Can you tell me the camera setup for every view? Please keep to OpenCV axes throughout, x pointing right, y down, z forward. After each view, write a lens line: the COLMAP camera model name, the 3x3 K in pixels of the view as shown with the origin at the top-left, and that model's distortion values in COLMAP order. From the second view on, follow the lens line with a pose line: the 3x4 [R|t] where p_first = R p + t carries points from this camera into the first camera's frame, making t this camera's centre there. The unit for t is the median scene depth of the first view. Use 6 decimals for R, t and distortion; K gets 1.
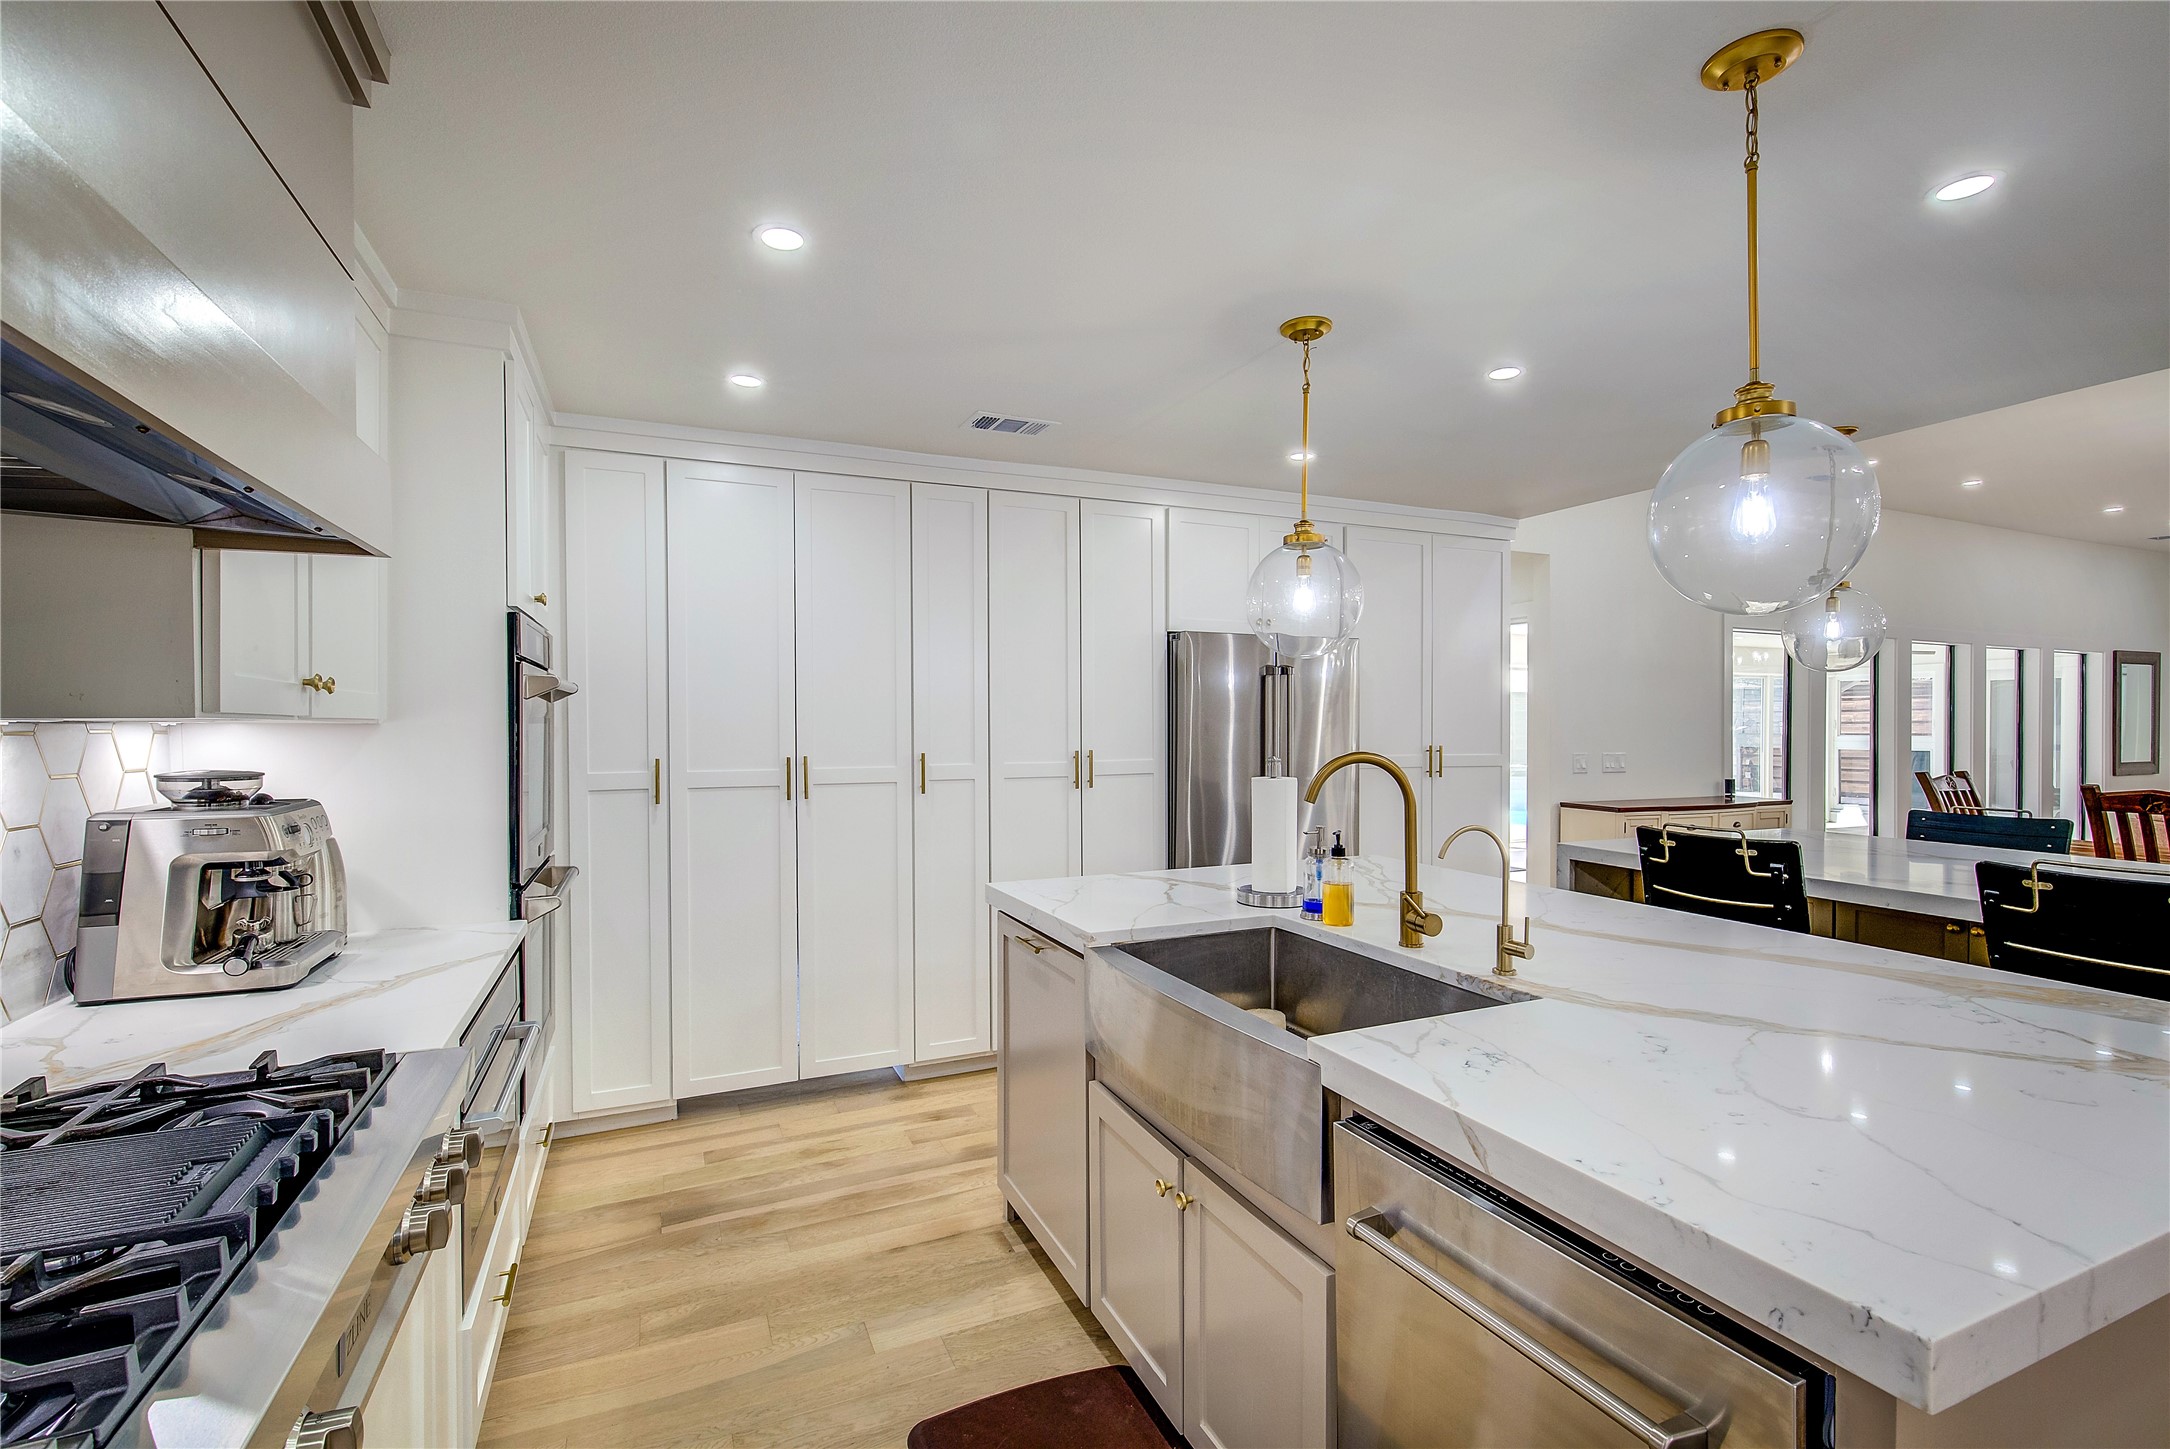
lens RADIAL K [[983.0, 0, 1094.2], [0, 983.0, 734.9], [0, 0, 1]] dist [-0.000781, 0.000257]
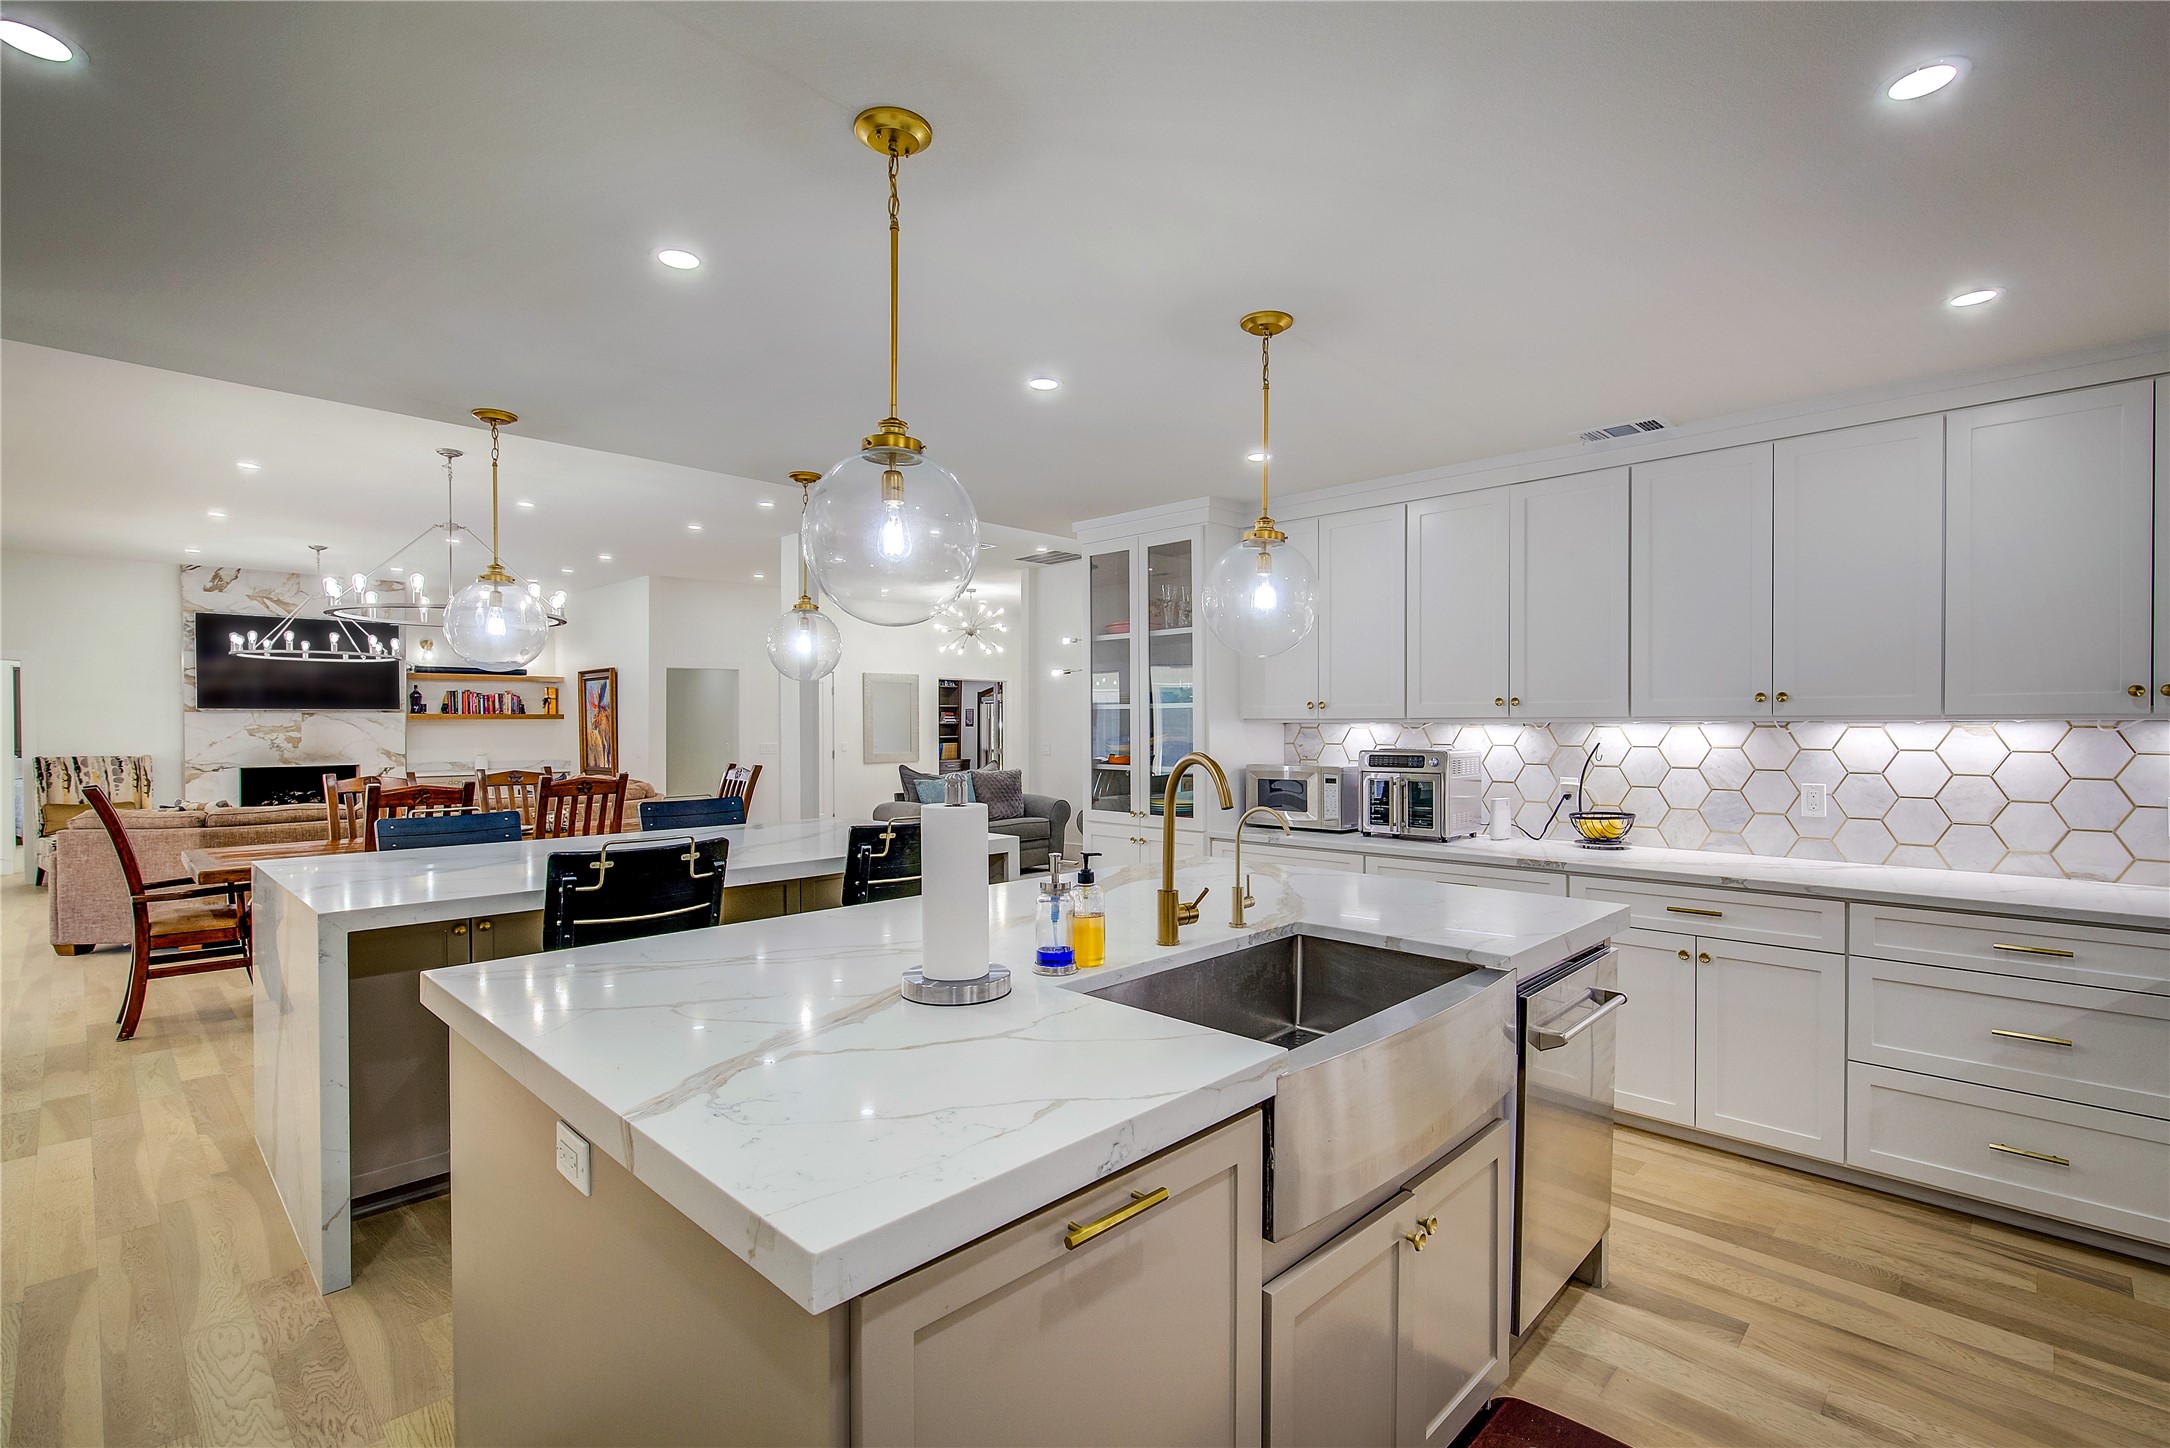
lens RADIAL K [[991.2, 0, 1099.2], [0, 991.2, 733.5], [0, 0, 1]] dist [-0.000547, -0.000516]
pose [[-0.370866, -0.007343, 0.928657, -0.456537], [0.015771, 0.999775, 0.014204, -0.012546], [-0.928553, 0.019914, -0.370667, 1.109485]]
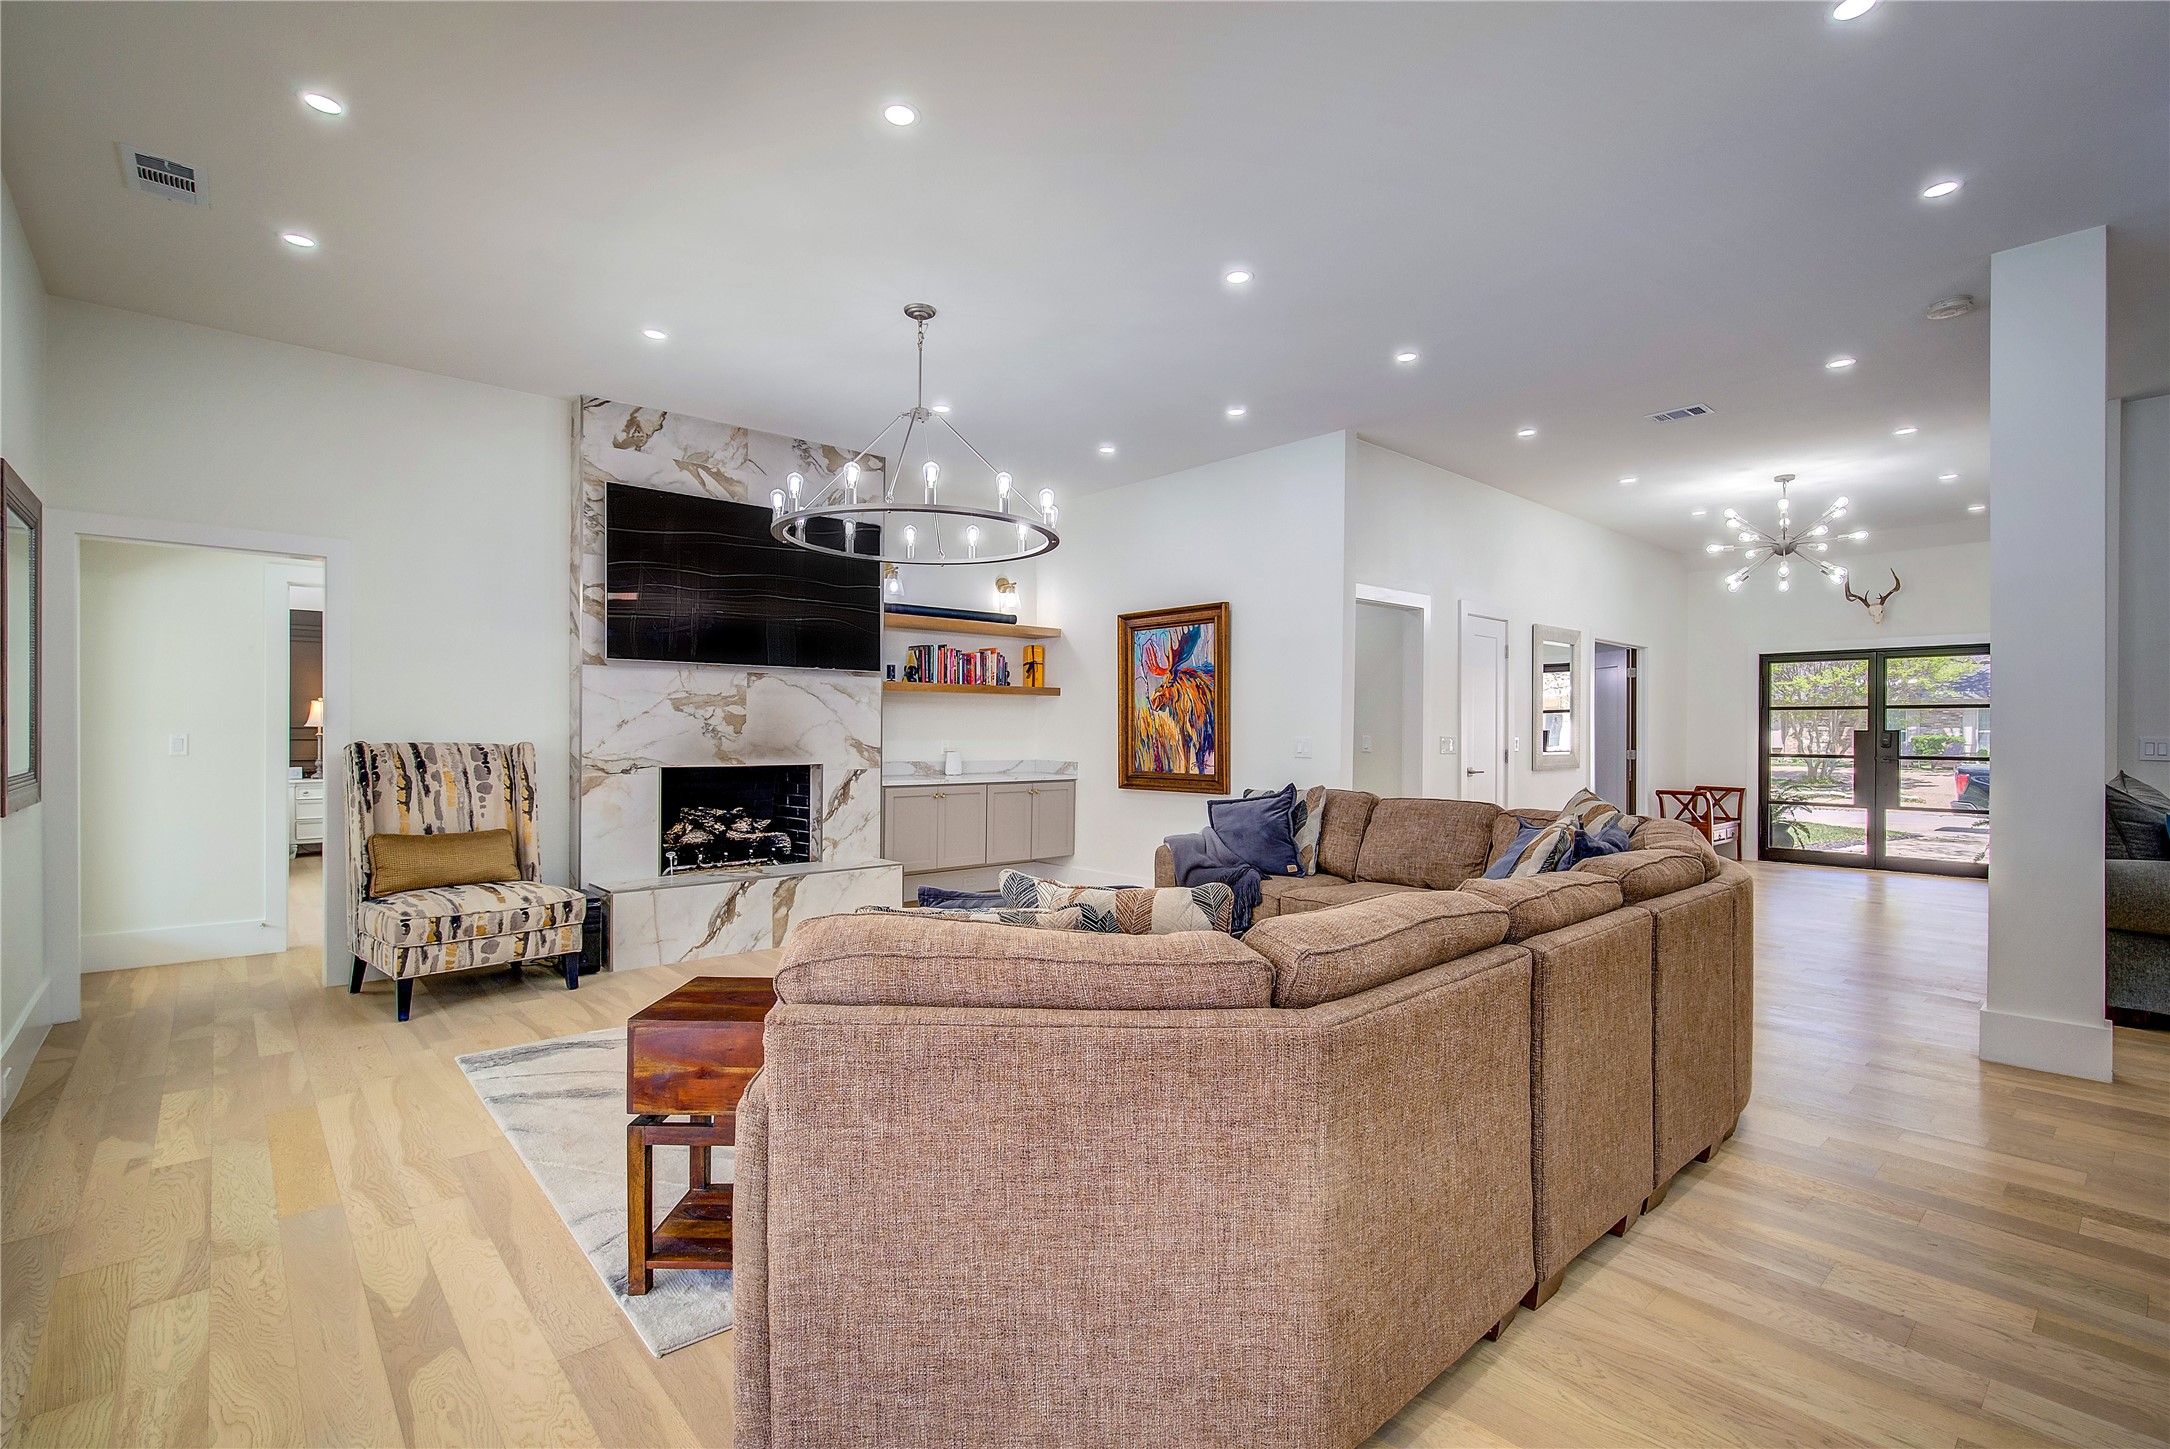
lens RADIAL K [[992.4, 0, 1096.9], [0, 992.4, 732.9], [0, 0, 1]] dist [-0.017753, -0.000106]
pose [[-0.302467, -0.002905, 0.953156, 2.045253], [0.007830, 0.999954, 0.005533, 0.043496], [-0.953128, 0.009137, -0.302430, 2.543069]]
